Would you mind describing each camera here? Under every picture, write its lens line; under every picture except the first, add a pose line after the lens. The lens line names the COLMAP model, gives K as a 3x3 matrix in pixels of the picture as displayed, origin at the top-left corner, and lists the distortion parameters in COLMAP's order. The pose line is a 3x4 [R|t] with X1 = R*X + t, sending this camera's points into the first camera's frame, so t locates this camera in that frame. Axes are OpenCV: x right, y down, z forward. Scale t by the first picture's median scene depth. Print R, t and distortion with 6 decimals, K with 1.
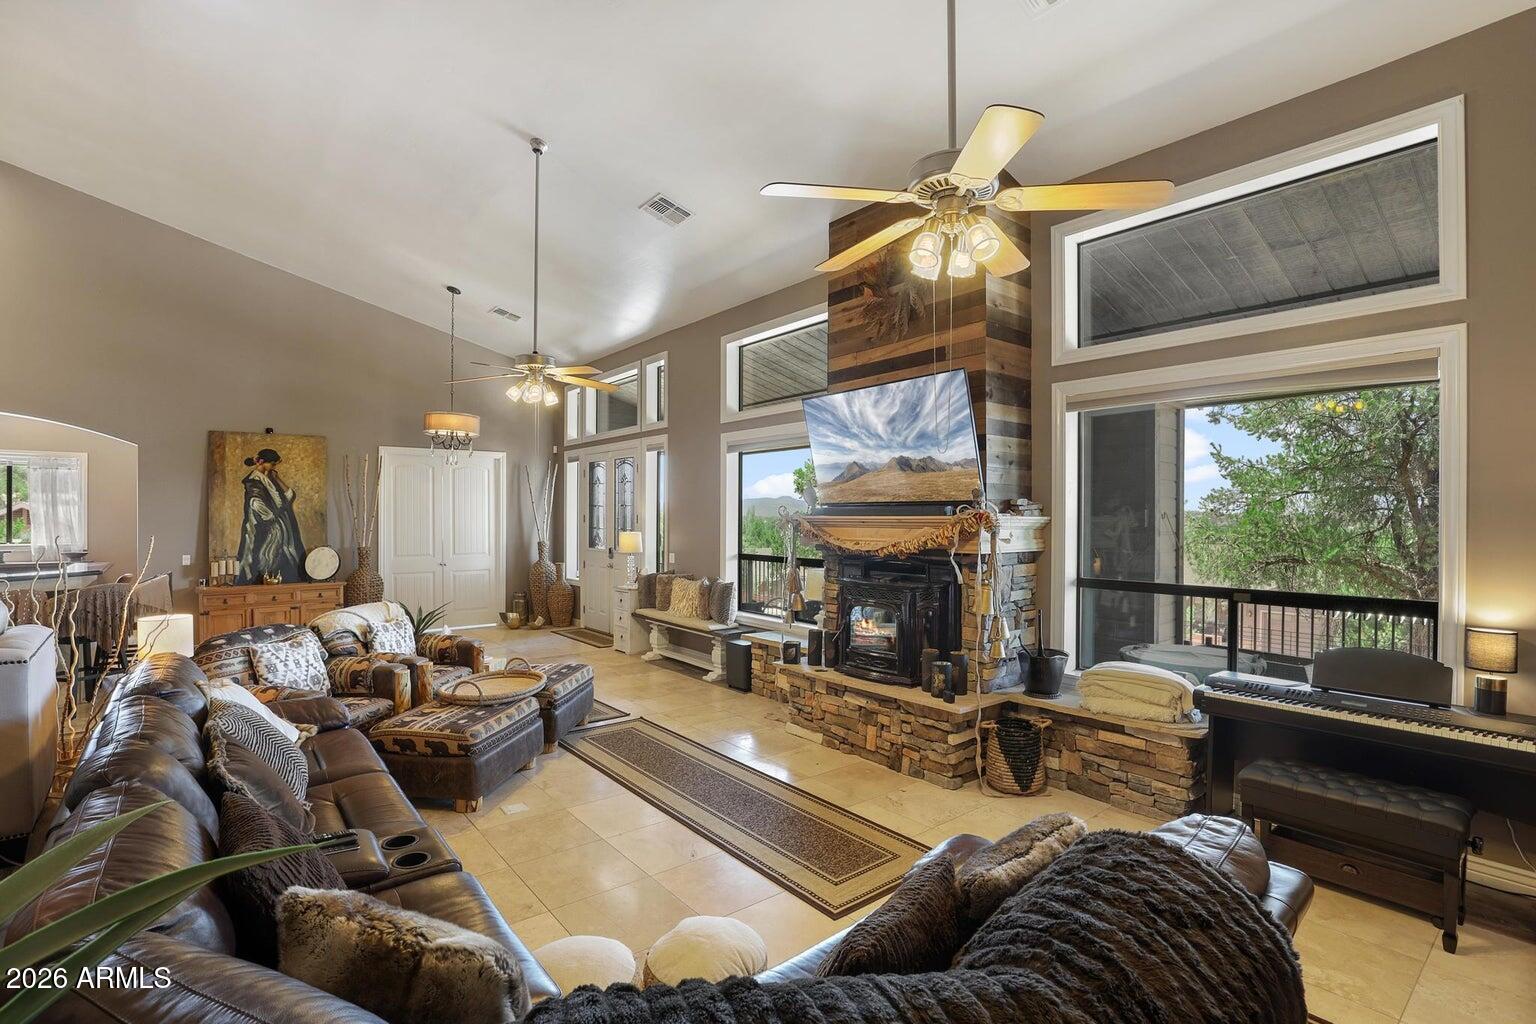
lens RADIAL K [[710.9, 0, 767.2], [0, 710.9, 516.8], [0, 0, 1]] dist [-0.003621, -0.000386]
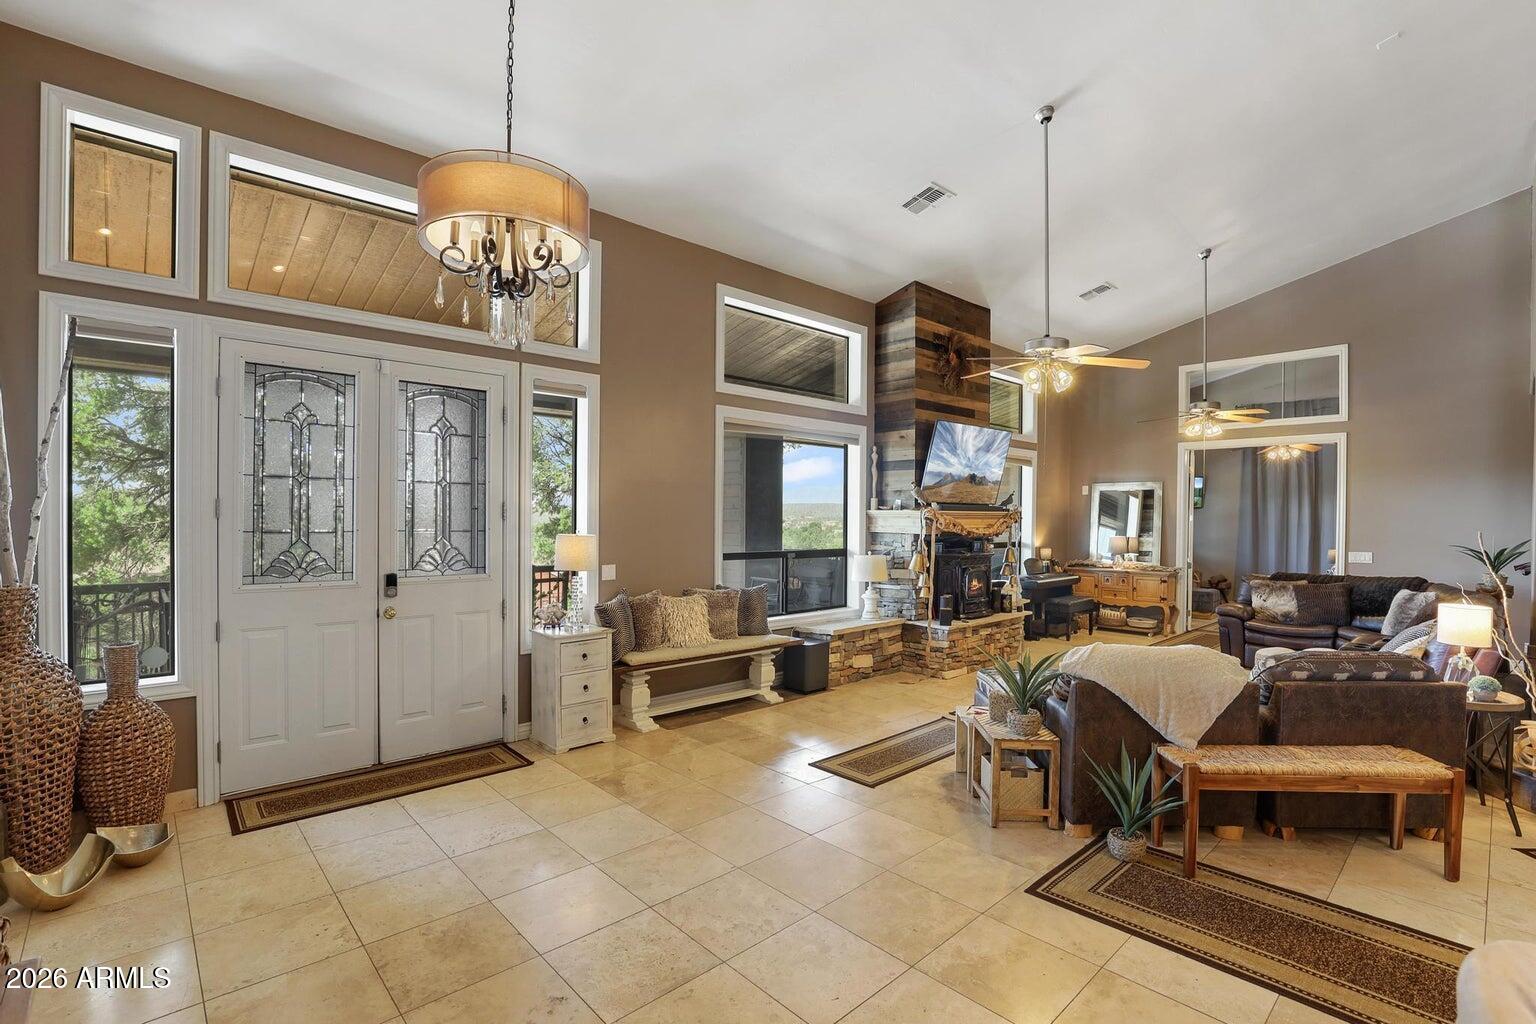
lens RADIAL K [[710.9, 0, 767.2], [0, 710.9, 516.8], [0, 0, 1]] dist [-0.003621, -0.000386]
pose [[-0.062313, -0.007459, 0.998029, -1.248261], [-0.003658, 0.999967, 0.007245, 0.002048], [-0.998050, -0.003199, -0.062339, 1.427579]]
